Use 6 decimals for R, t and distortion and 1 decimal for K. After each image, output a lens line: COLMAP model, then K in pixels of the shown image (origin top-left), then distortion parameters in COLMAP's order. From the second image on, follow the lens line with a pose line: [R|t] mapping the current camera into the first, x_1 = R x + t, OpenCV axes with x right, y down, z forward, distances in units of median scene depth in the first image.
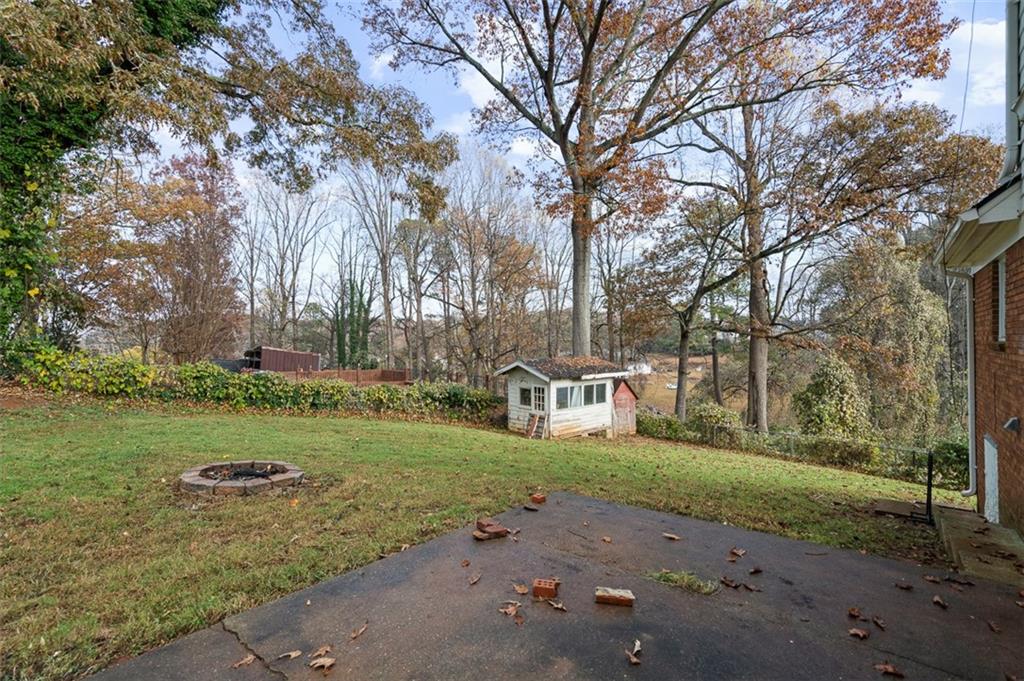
lens RADIAL K [[474.3, 0, 513.4], [0, 474.3, 341.5], [0, 0, 1]] dist [-0.008005, 0.000712]
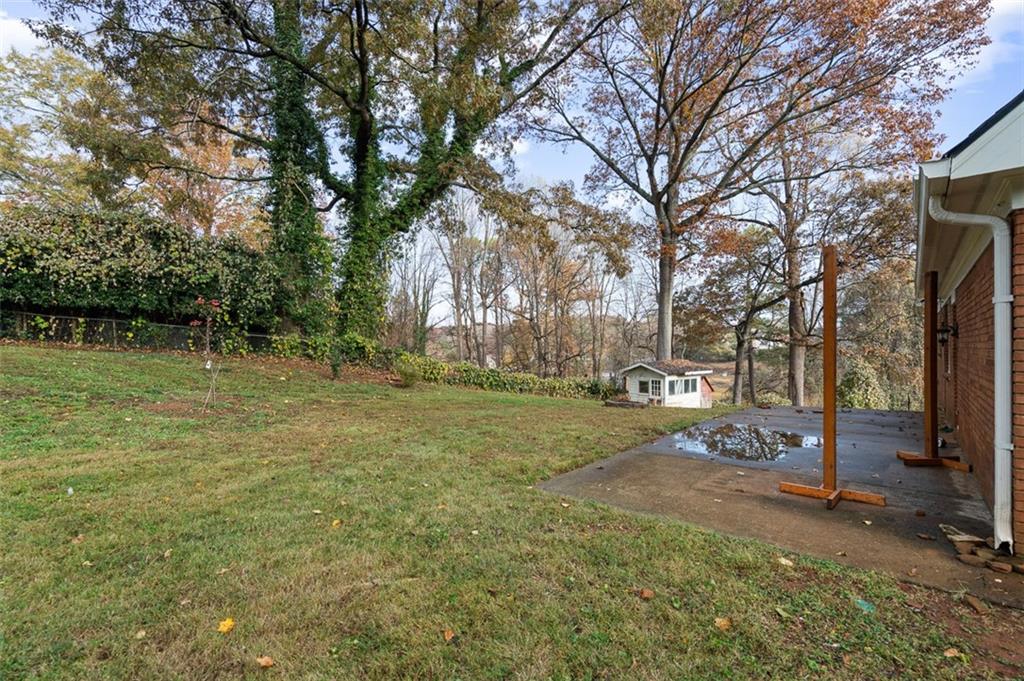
lens RADIAL K [[474.3, 0, 510.9], [0, 474.3, 342.0], [0, 0, 1]] dist [-0.008005, 0.000712]
pose [[0.999427, 0.002819, -0.033739, -0.260692], [-0.003202, 0.999931, -0.011285, -0.002820], [0.033705, 0.011387, 0.999367, -0.364608]]
